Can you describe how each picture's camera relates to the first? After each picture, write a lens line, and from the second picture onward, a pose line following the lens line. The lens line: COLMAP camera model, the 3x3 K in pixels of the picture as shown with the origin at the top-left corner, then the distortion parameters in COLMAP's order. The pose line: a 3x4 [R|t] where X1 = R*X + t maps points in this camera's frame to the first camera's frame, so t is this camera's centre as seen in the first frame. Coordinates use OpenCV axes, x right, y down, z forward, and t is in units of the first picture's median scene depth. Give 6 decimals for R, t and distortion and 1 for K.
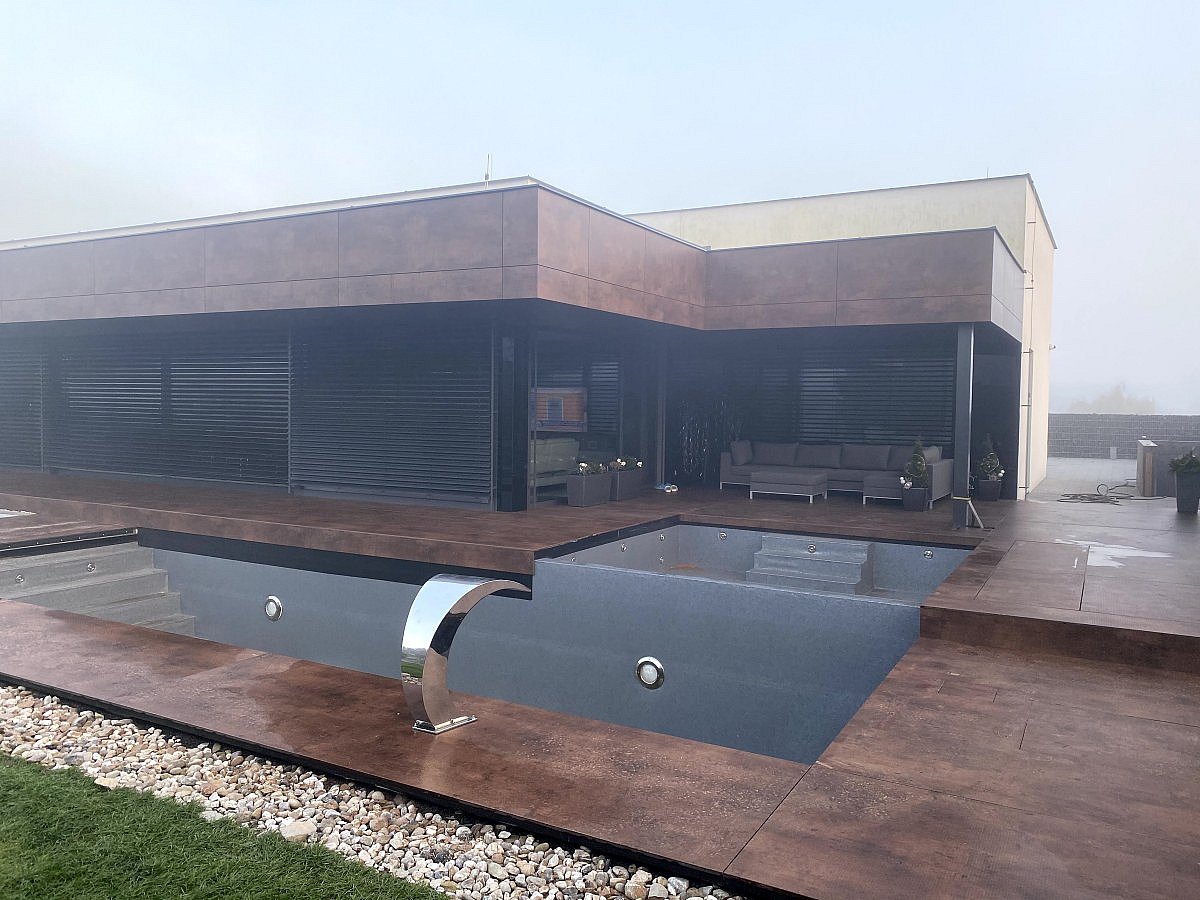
lens RADIAL K [[906.6, 0, 597.8], [0, 906.6, 441.7], [0, 0, 1]] dist [0.046564, -0.048680]
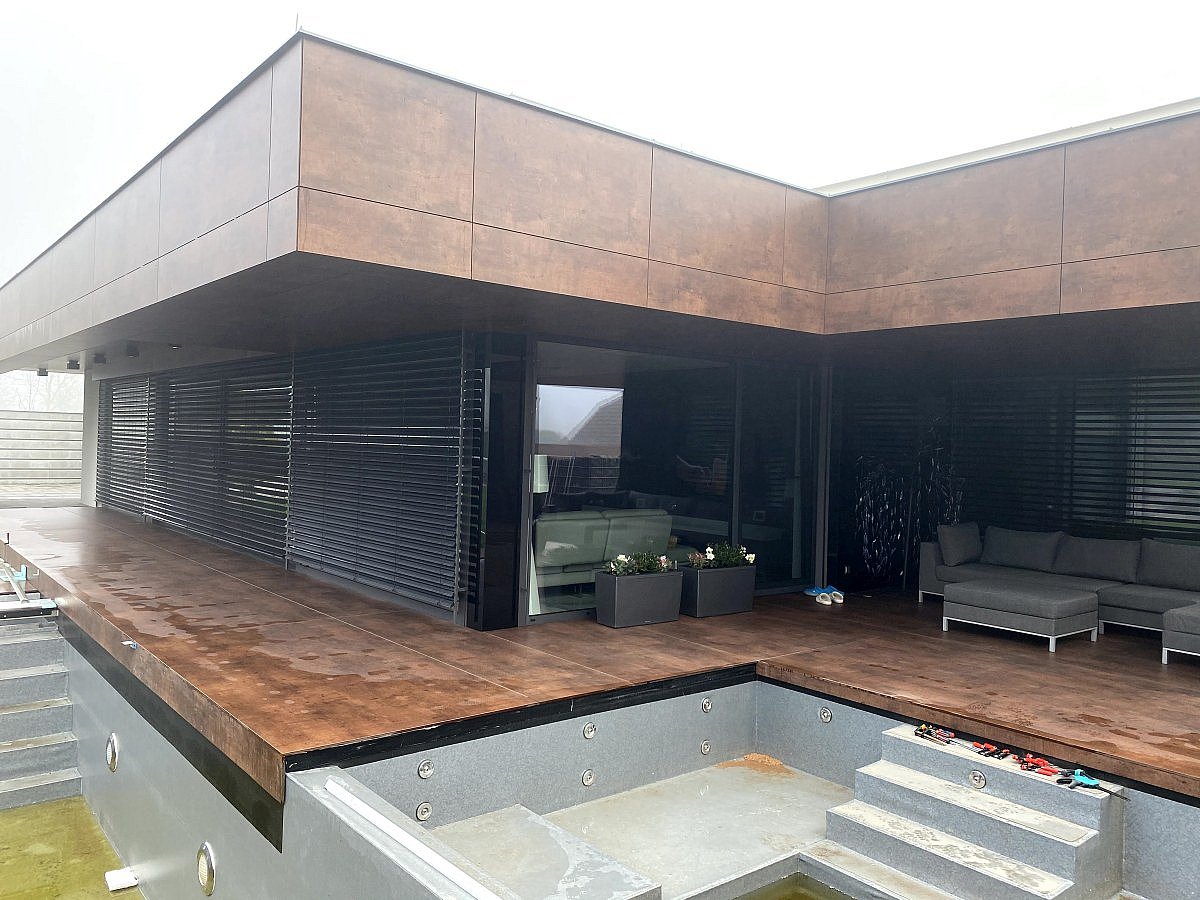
lens RADIAL K [[906.6, 0, 600.3], [0, 906.6, 441.9], [0, 0, 1]] dist [0.046564, -0.048680]
pose [[0.930591, 0.013731, -0.365804, 0.226325], [-0.033171, 0.998348, -0.046911, -0.027872], [0.364555, 0.055789, 0.929509, 0.483018]]
